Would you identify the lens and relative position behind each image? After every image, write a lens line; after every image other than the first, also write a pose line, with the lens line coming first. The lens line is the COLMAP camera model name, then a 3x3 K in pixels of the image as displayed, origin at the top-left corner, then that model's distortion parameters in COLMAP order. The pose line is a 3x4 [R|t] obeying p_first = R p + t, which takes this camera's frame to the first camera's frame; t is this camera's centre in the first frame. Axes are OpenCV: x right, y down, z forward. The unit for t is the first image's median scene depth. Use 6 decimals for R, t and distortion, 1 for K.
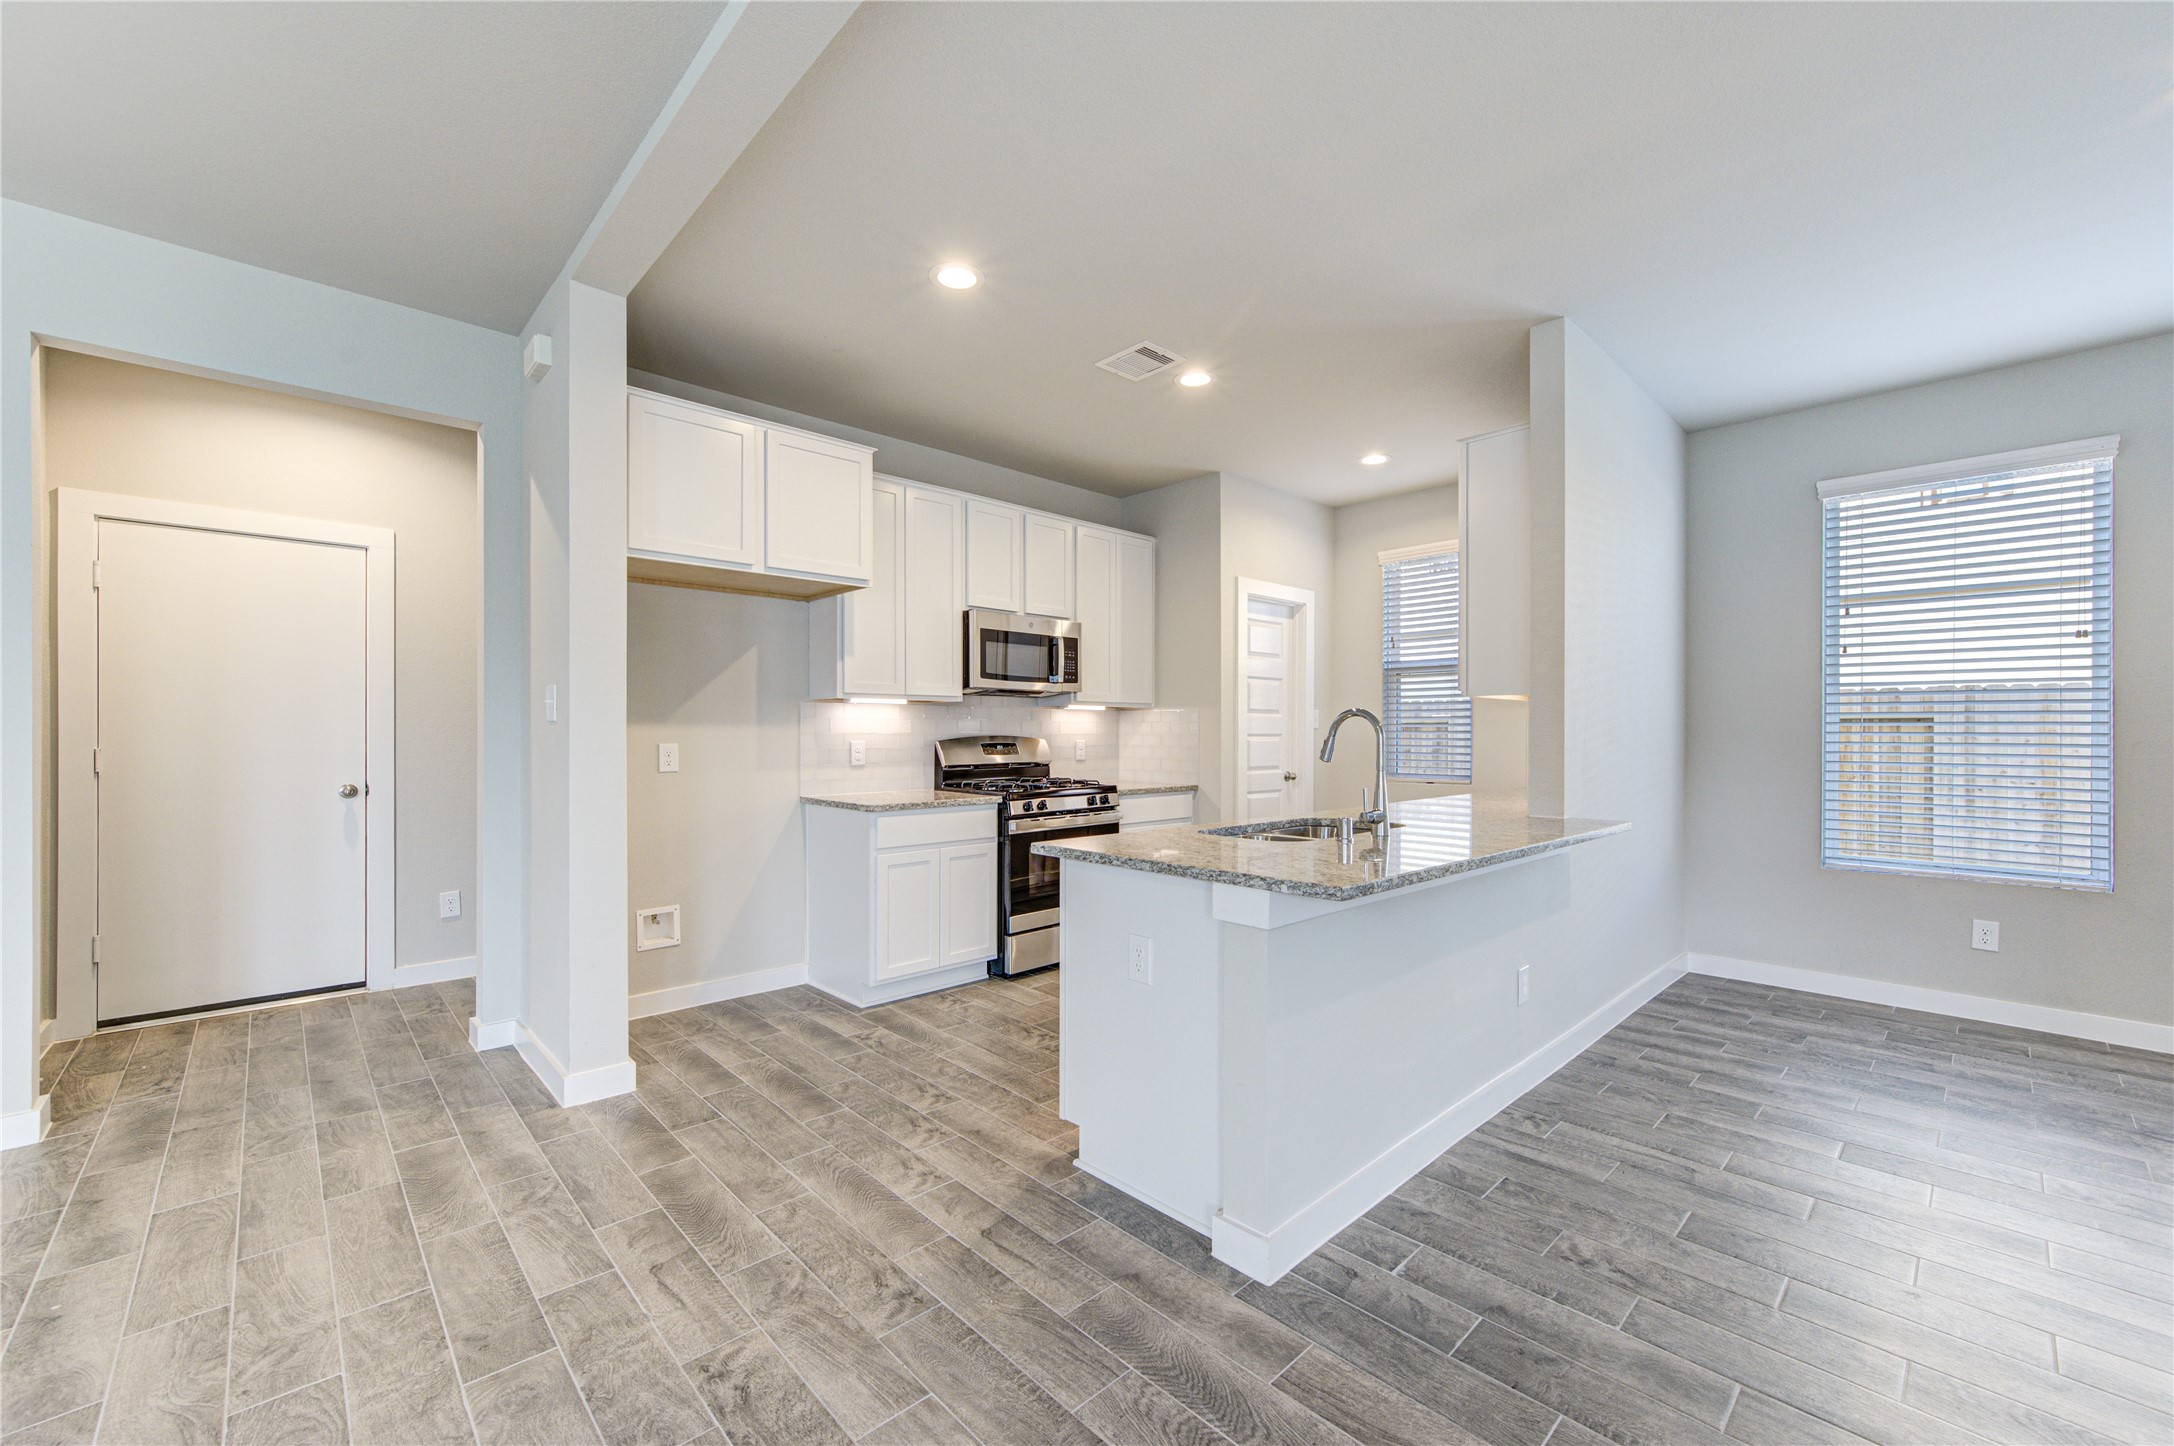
lens RADIAL K [[863.6, 0, 1084.4], [0, 863.6, 734.9], [0, 0, 1]] dist [0.001779, -0.000458]
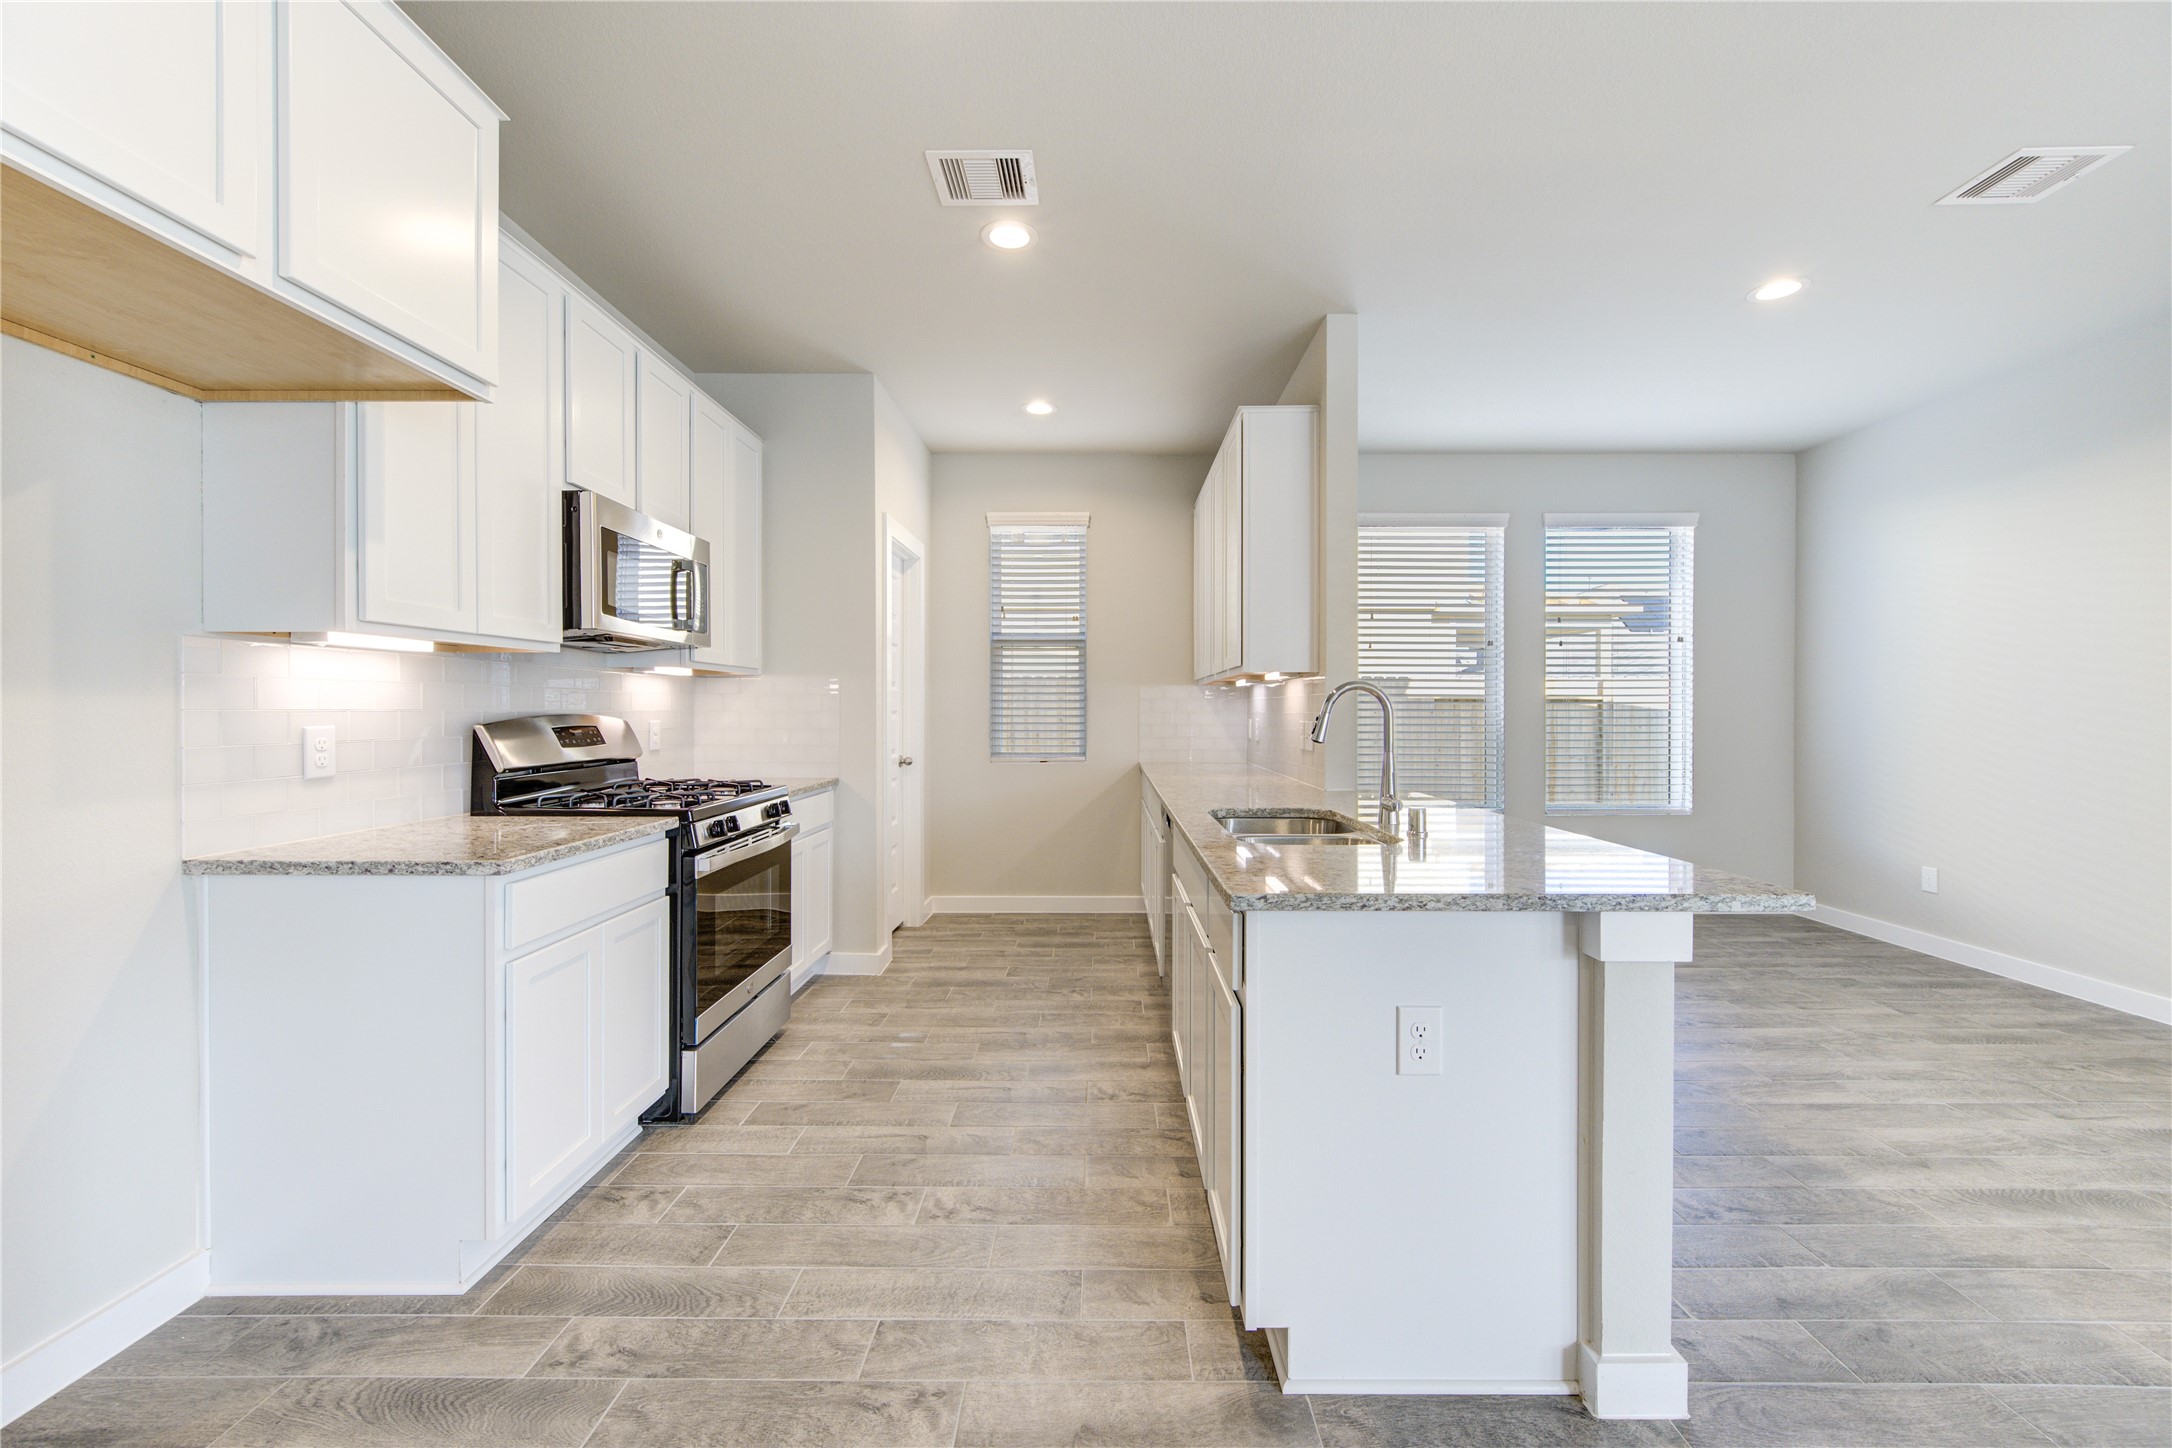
lens RADIAL K [[861.1, 0, 1074.6], [0, 861.1, 715.2], [0, 0, 1]] dist [0.000702, 0.001156]
pose [[0.688002, -0.004358, 0.725696, -0.380804], [0.001498, 0.999988, 0.004585, -0.000231], [-0.725708, -0.002068, 0.688000, 0.452040]]
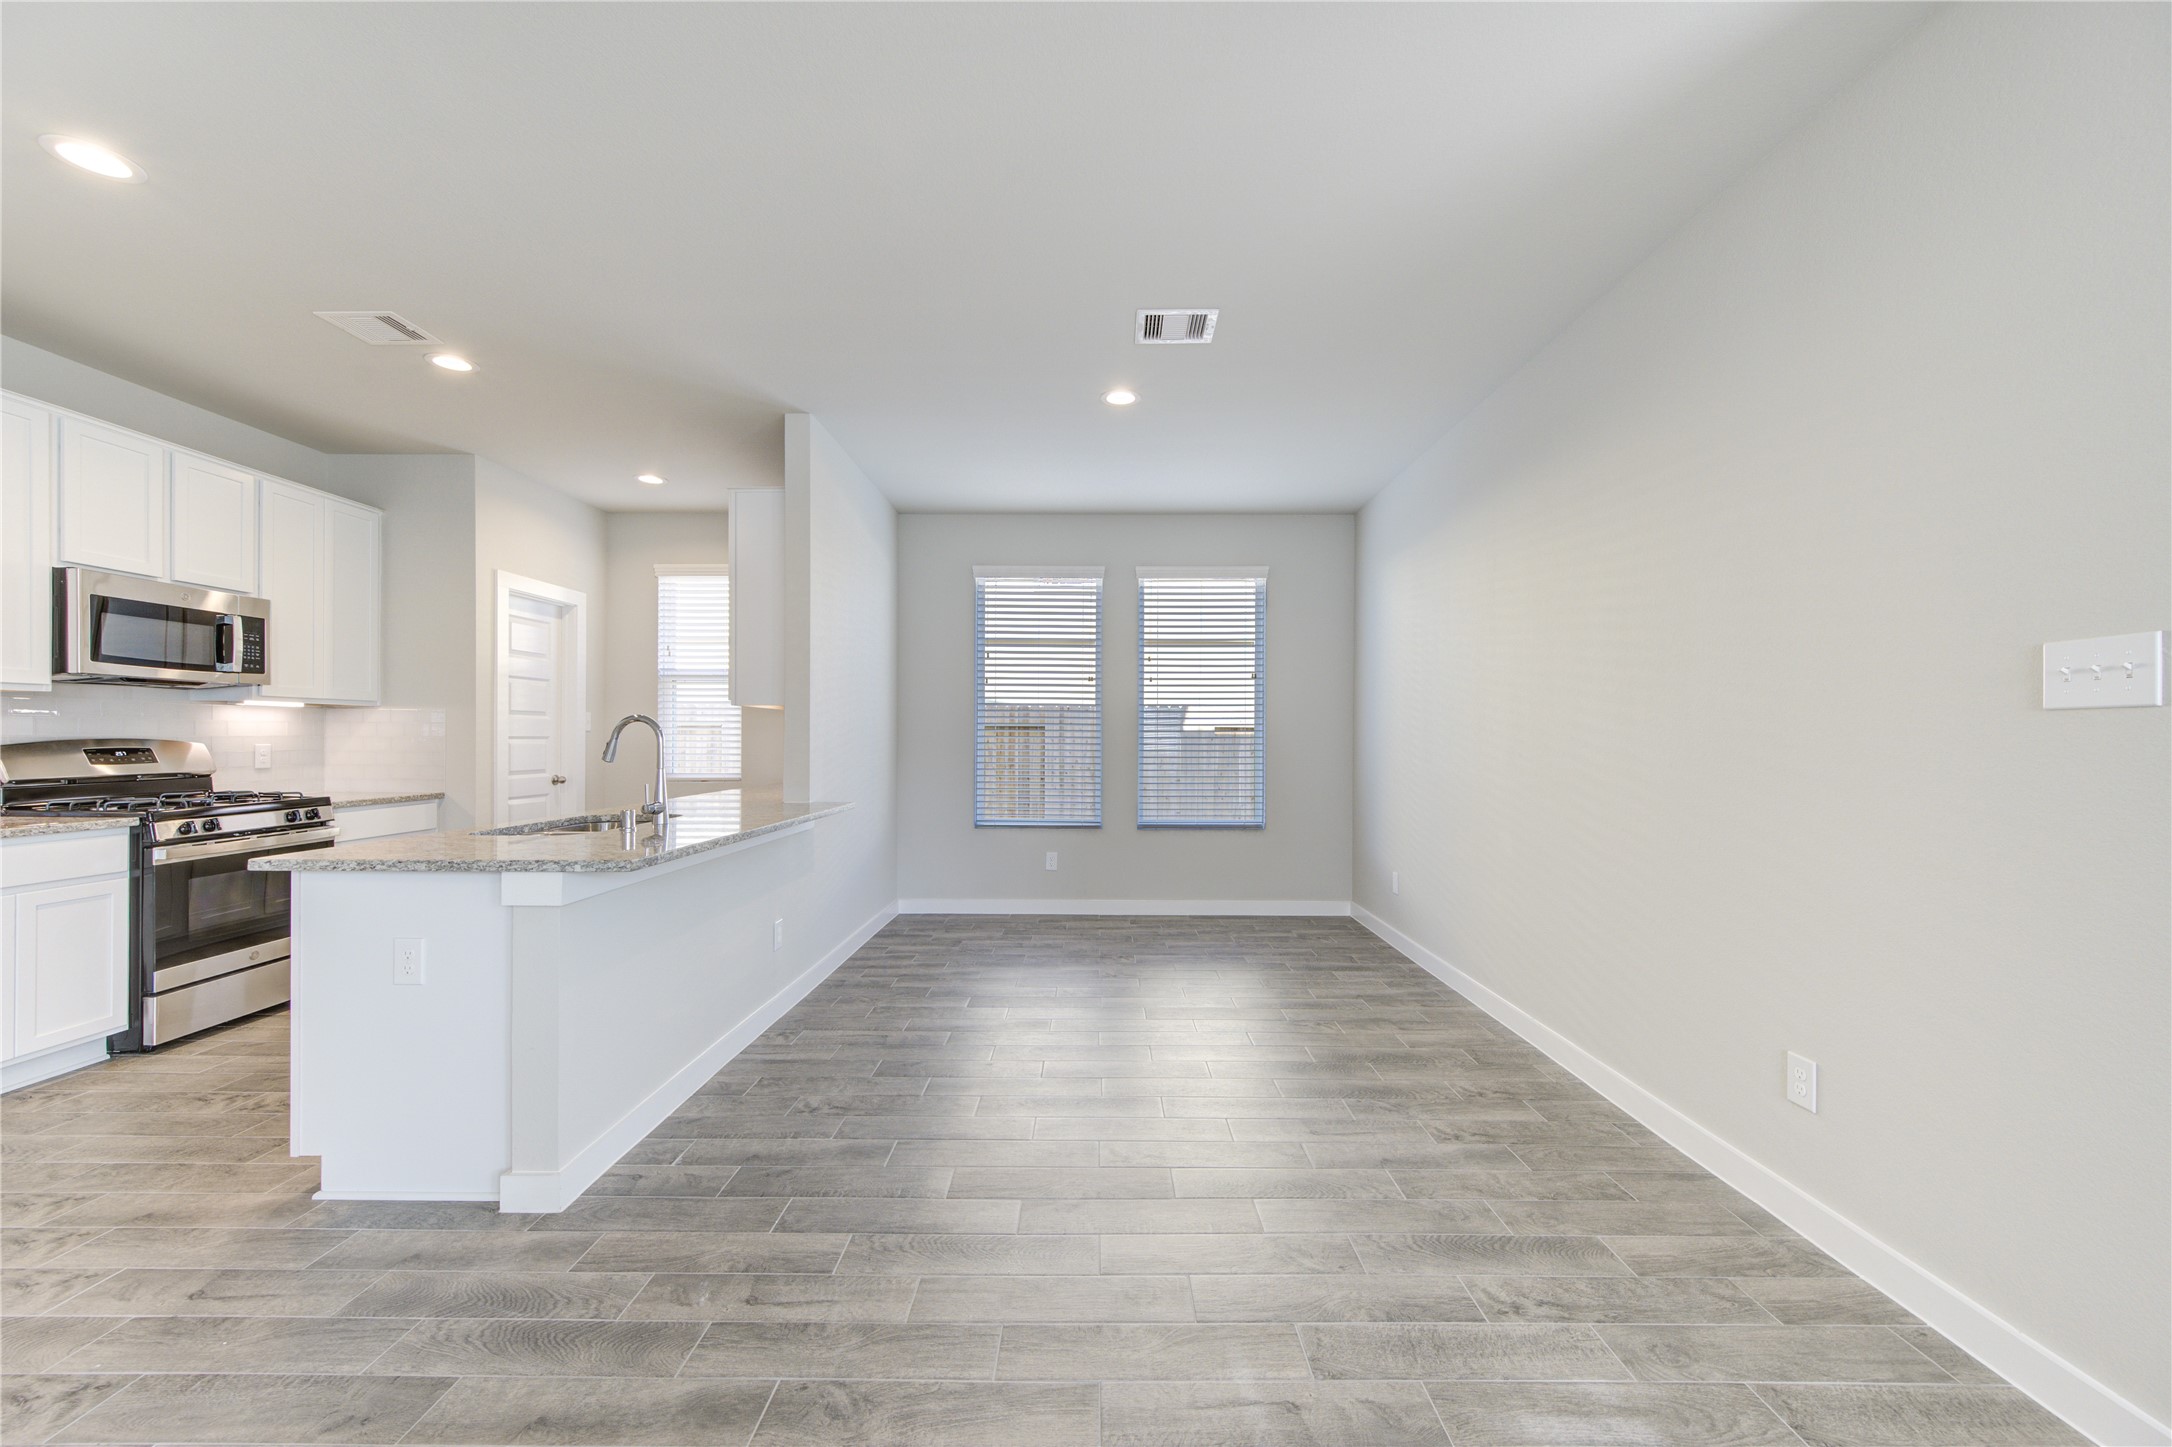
lens RADIAL K [[861.1, 0, 1088.6], [0, 861.1, 737.8], [0, 0, 1]] dist [0.000702, 0.001156]
pose [[0.697372, -0.000162, 0.716710, -0.063900], [-0.000564, 1.000000, 0.000775, -0.001036], [-0.716709, -0.000945, 0.697371, -0.164992]]
